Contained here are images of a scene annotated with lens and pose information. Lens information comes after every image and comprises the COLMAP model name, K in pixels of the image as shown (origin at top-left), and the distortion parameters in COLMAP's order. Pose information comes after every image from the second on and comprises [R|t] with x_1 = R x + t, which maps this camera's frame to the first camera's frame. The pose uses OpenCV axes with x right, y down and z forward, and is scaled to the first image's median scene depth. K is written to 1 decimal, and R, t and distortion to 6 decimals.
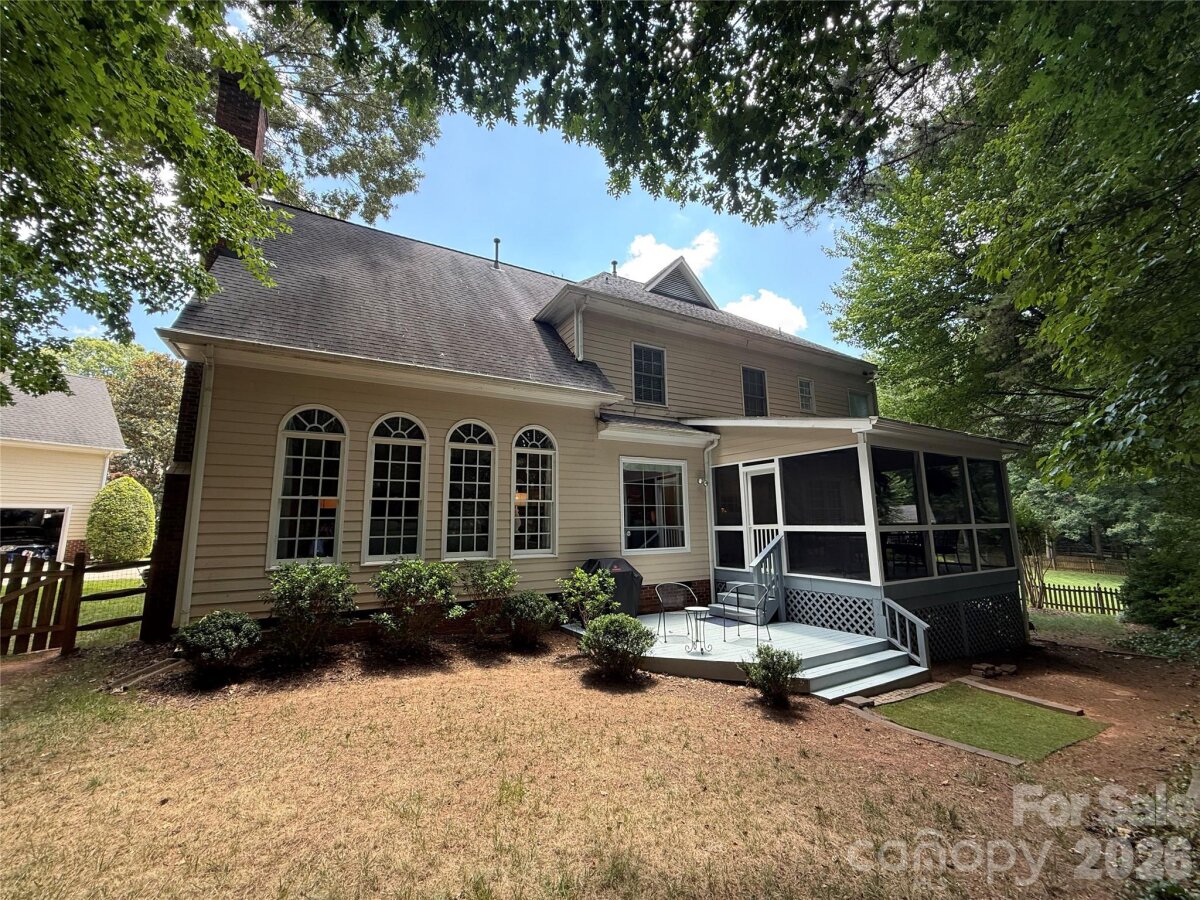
lens RADIAL K [[478.3, 0, 595.8], [0, 478.3, 449.2], [0, 0, 1]] dist [0.002034, 0.000573]
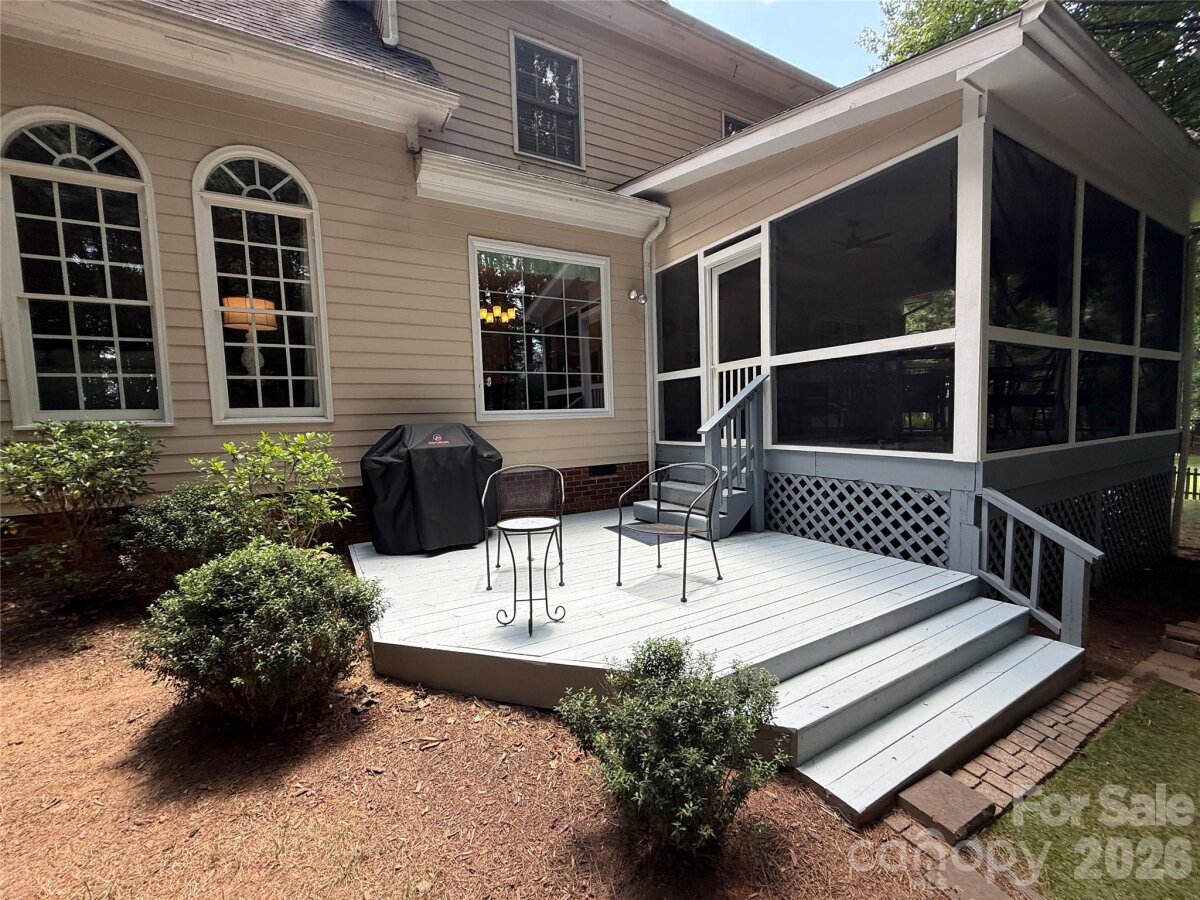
lens RADIAL K [[478.3, 0, 595.8], [0, 478.3, 449.2], [0, 0, 1]] dist [0.002034, 0.000573]
pose [[0.999795, -0.018323, -0.008586, 0.211191], [0.019761, 0.975384, 0.219625, 0.144645], [0.004350, -0.219749, 0.975547, 0.484175]]
